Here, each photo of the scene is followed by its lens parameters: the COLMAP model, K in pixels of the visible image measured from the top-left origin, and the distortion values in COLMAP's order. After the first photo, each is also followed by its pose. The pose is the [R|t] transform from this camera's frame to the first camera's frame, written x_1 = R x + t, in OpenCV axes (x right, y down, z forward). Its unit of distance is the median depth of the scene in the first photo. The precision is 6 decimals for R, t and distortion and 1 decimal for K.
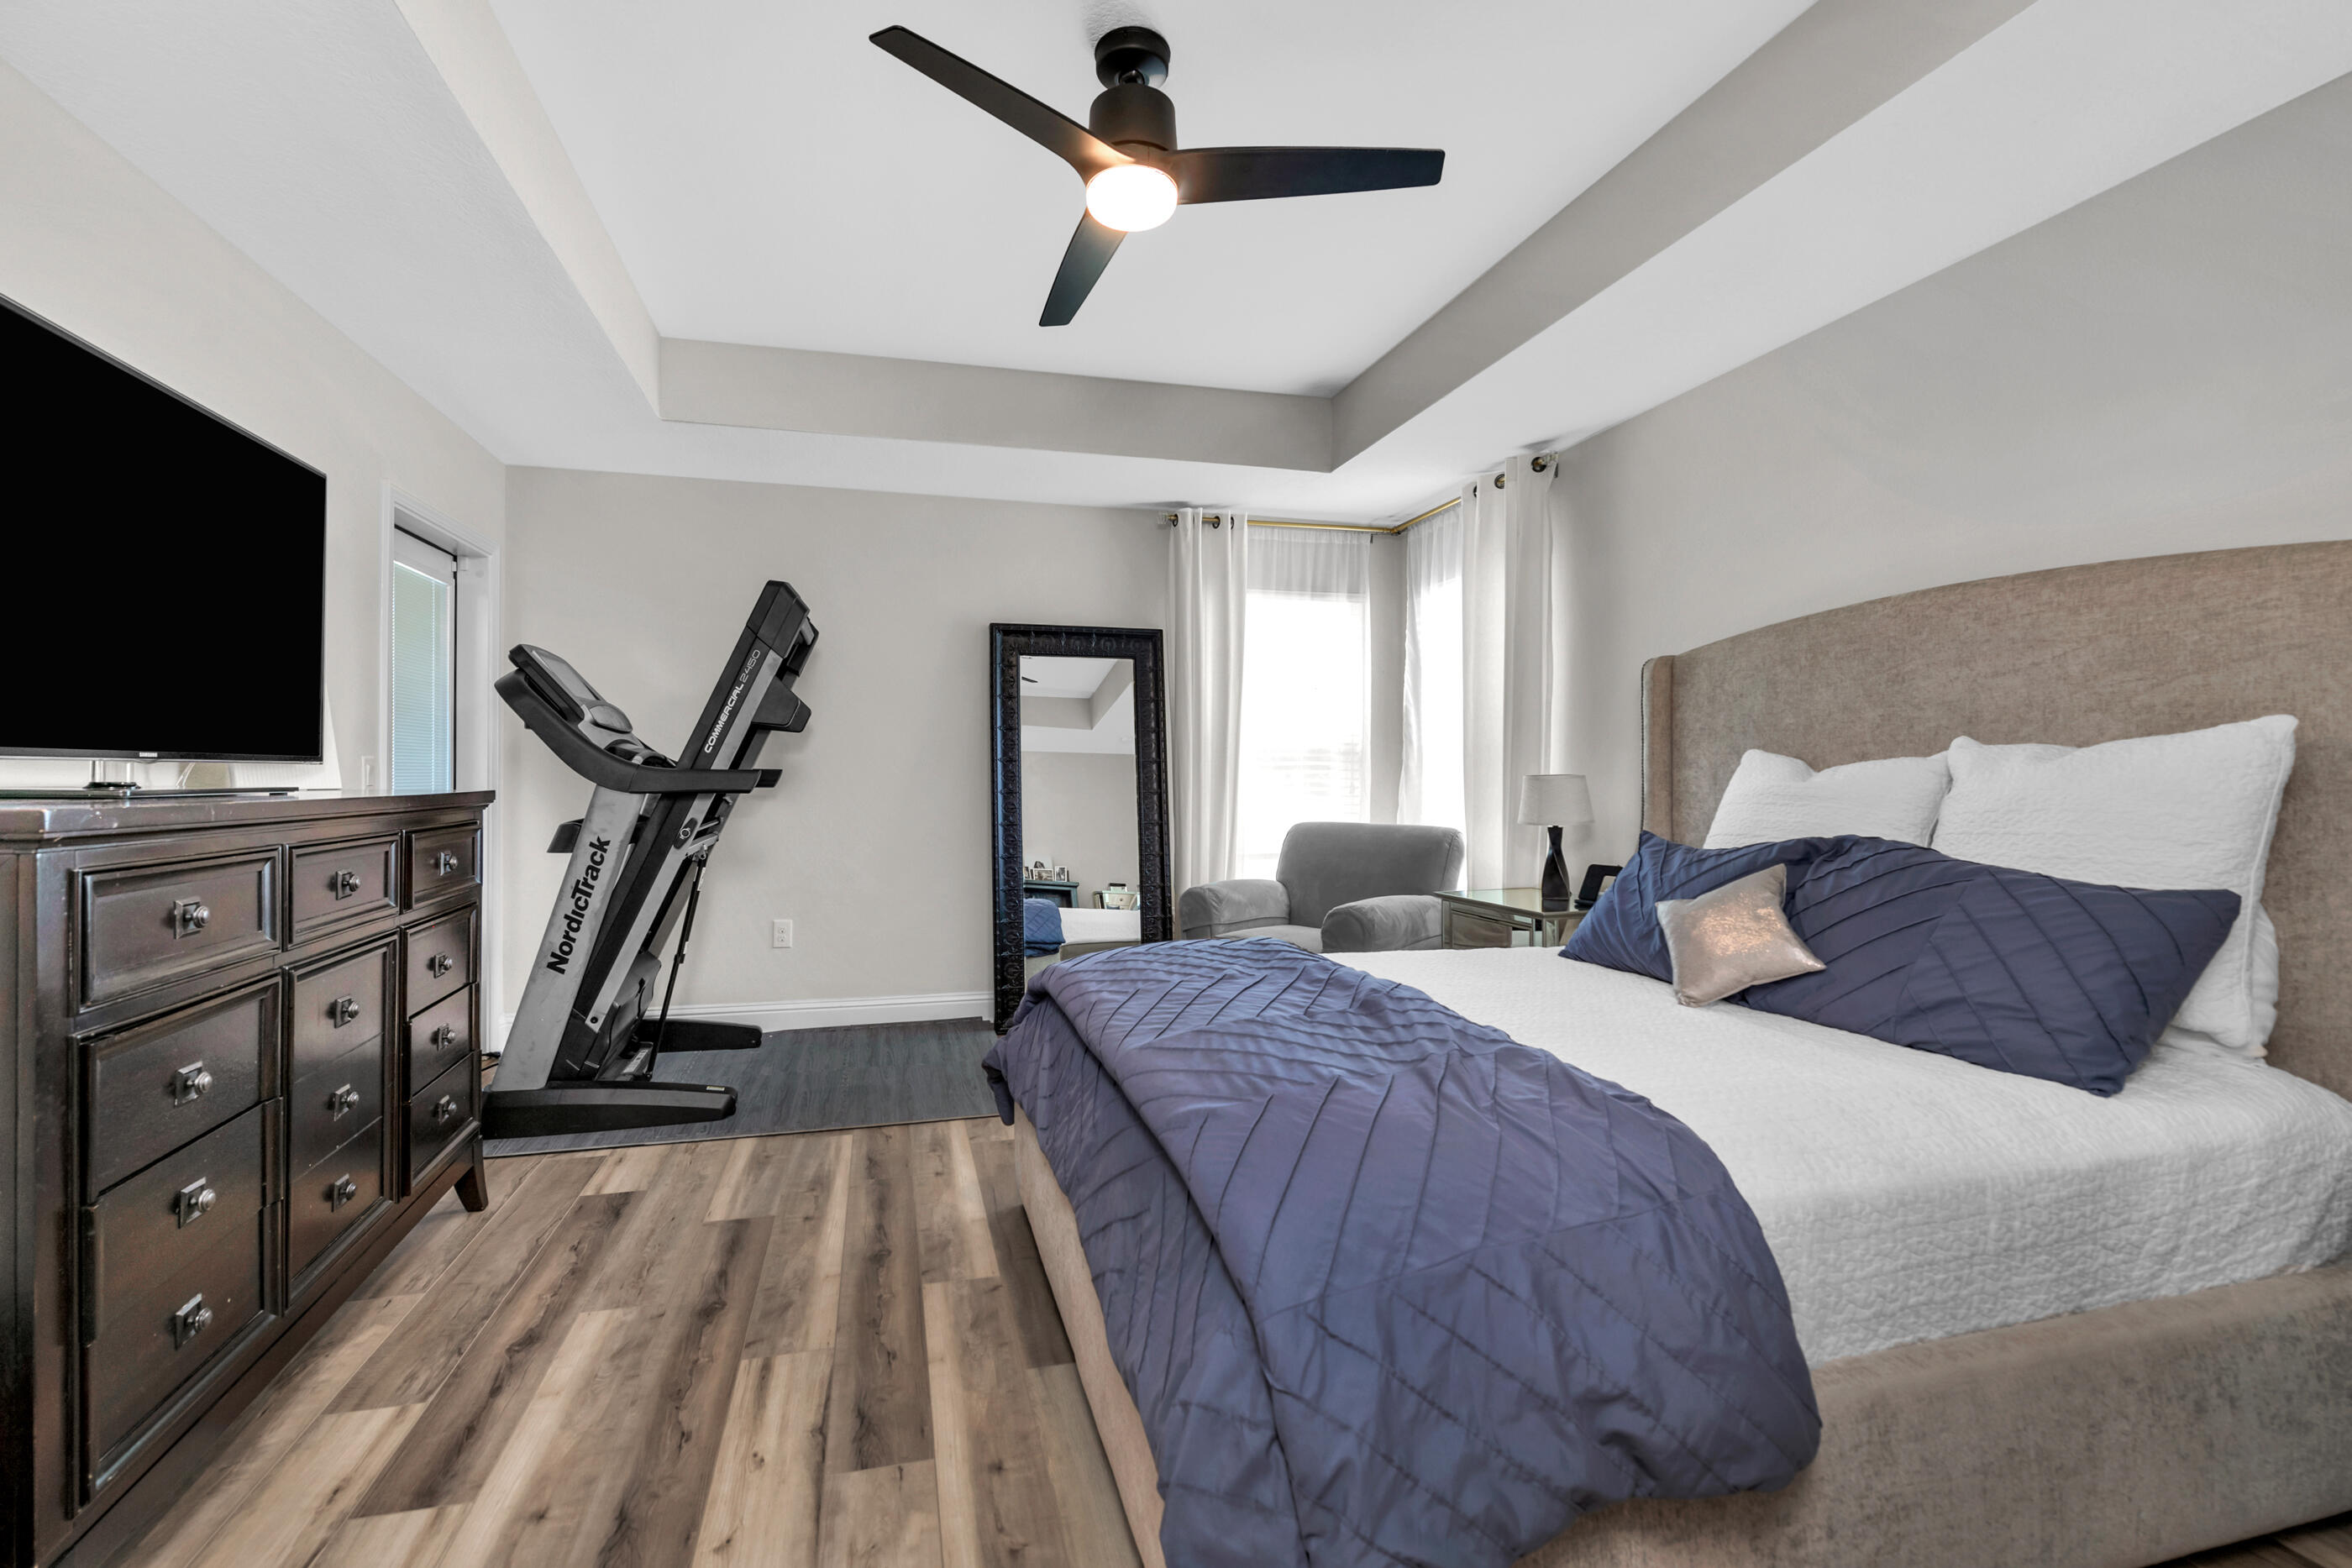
lens RADIAL K [[1029.7, 0, 1222.0], [0, 1029.7, 777.0], [0, 0, 1]] dist [0.016731, -0.000108]
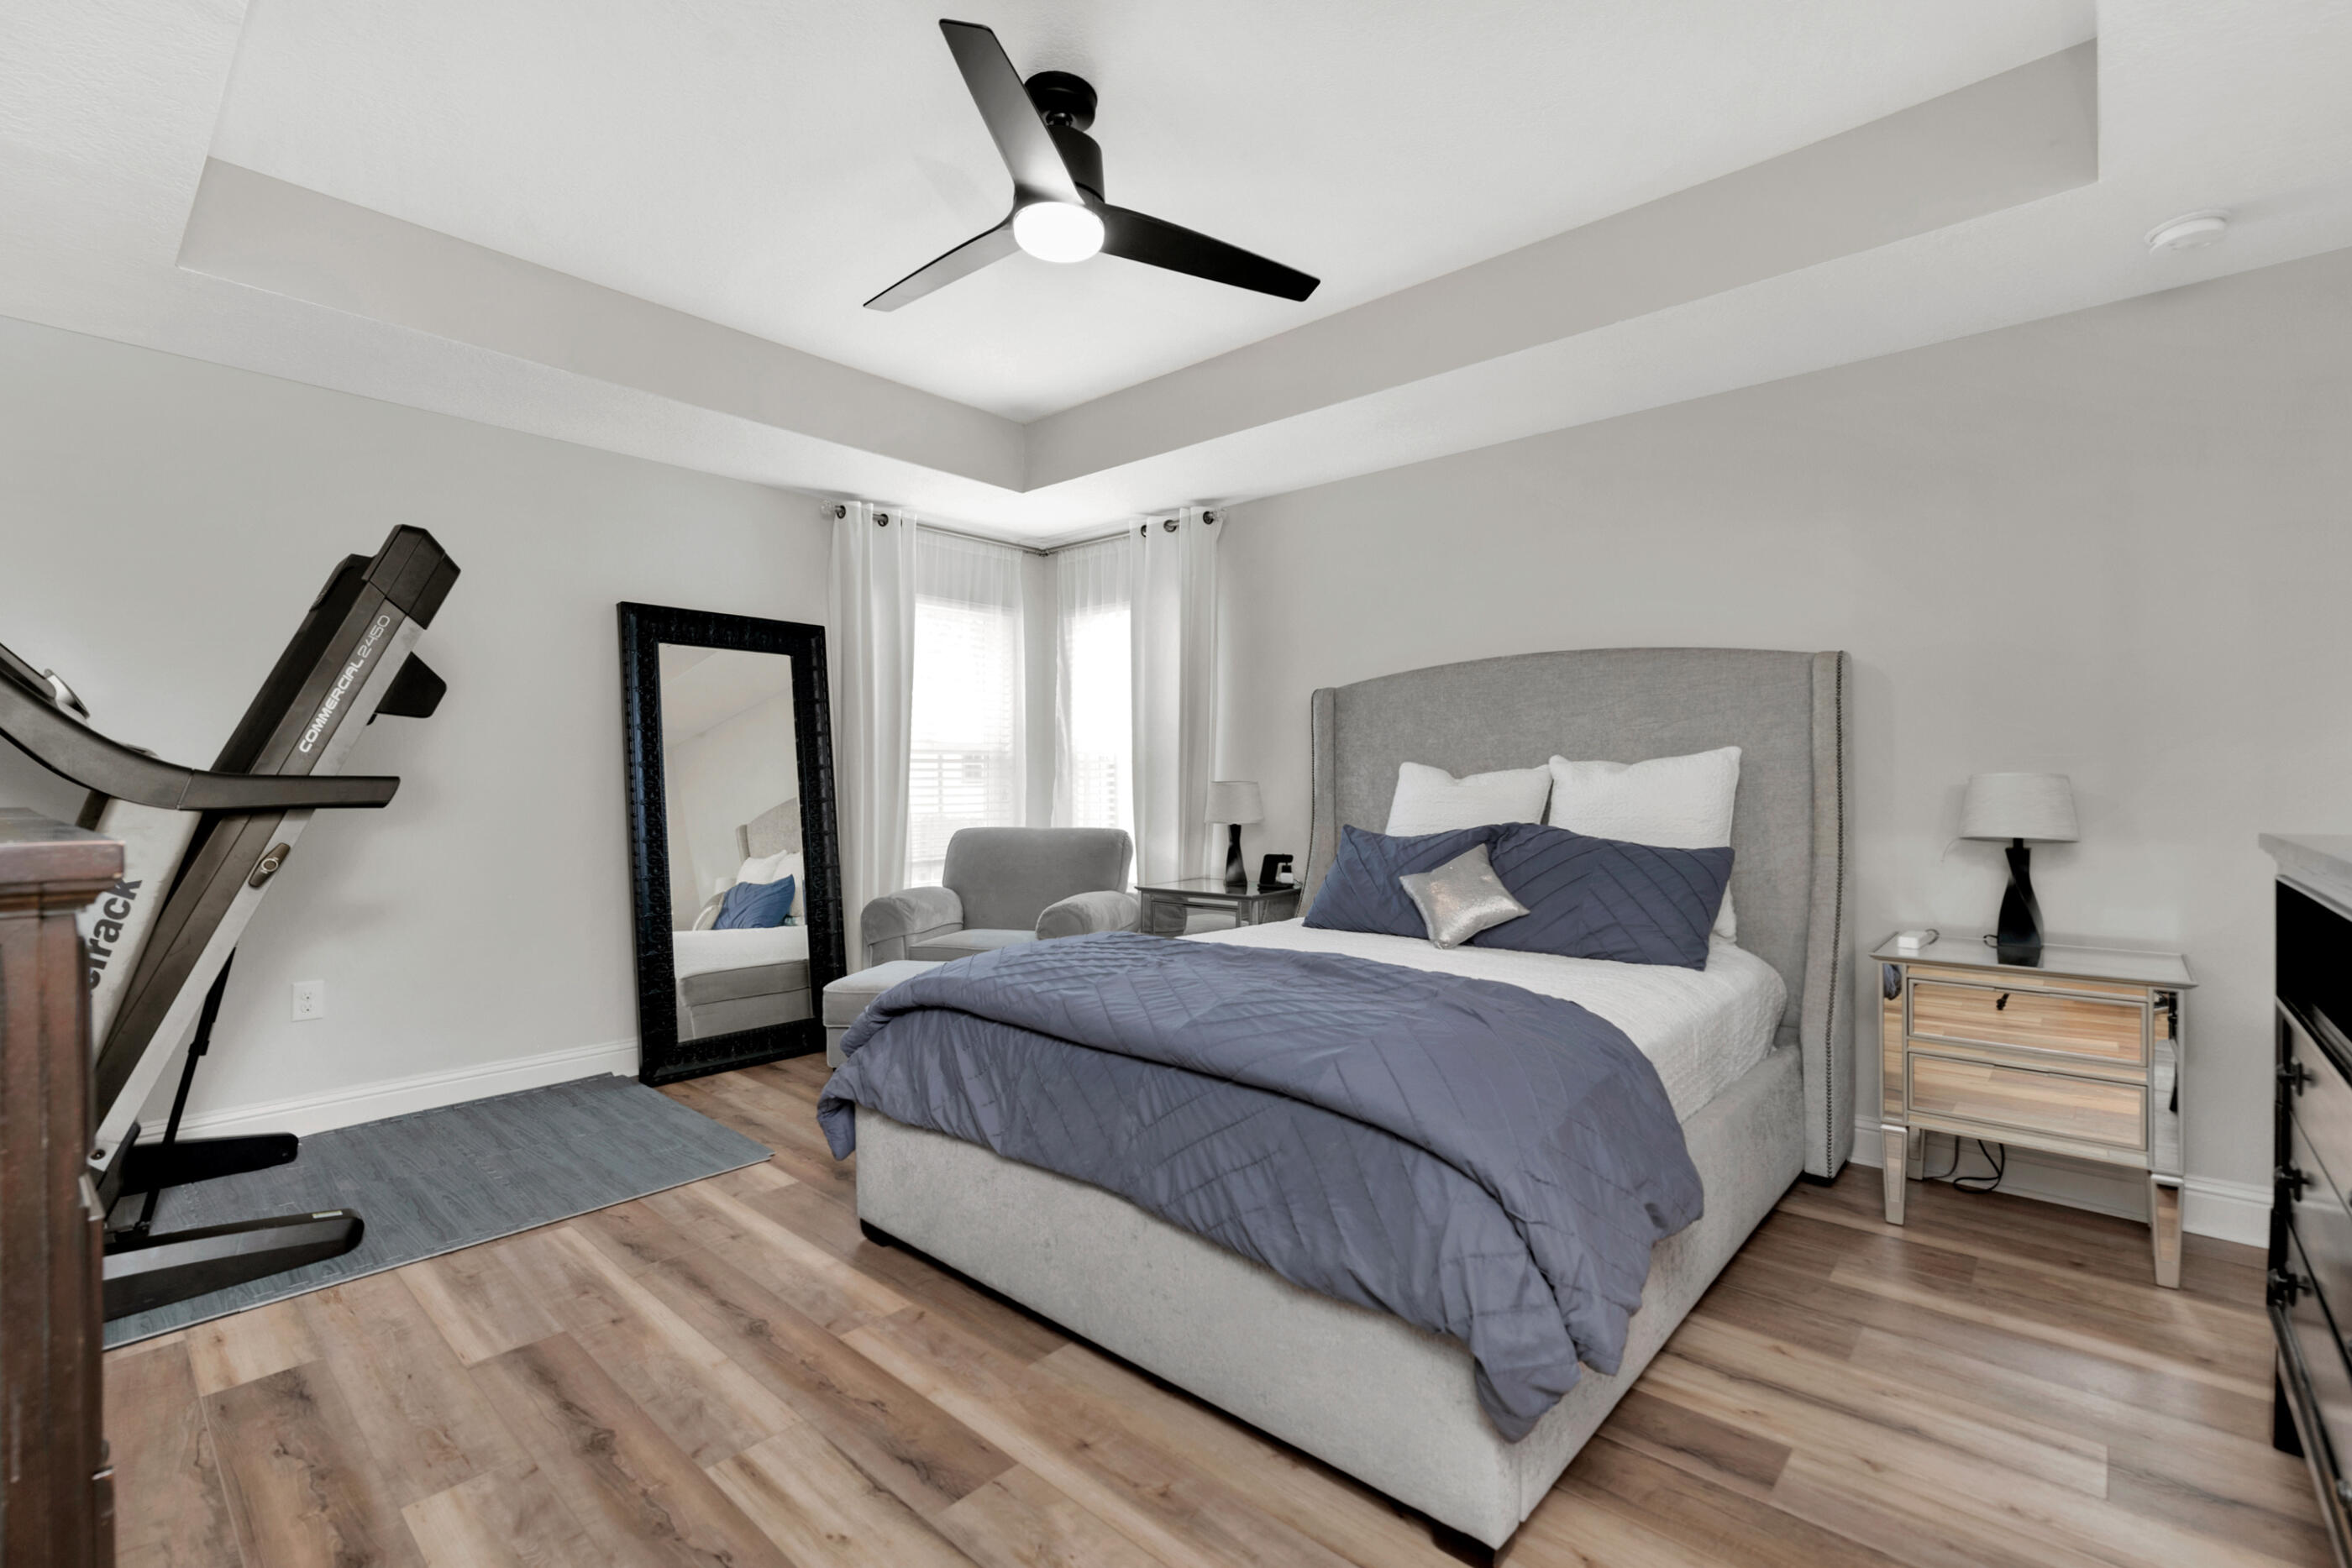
lens RADIAL K [[1029.7, 0, 1222.0], [0, 1029.7, 777.0], [0, 0, 1]] dist [0.016731, -0.000108]
pose [[0.819485, 0.000703, 0.573100, -0.417142], [0.002983, 0.999980, -0.005492, -0.000555], [-0.573093, 0.006210, 0.819467, 0.036905]]
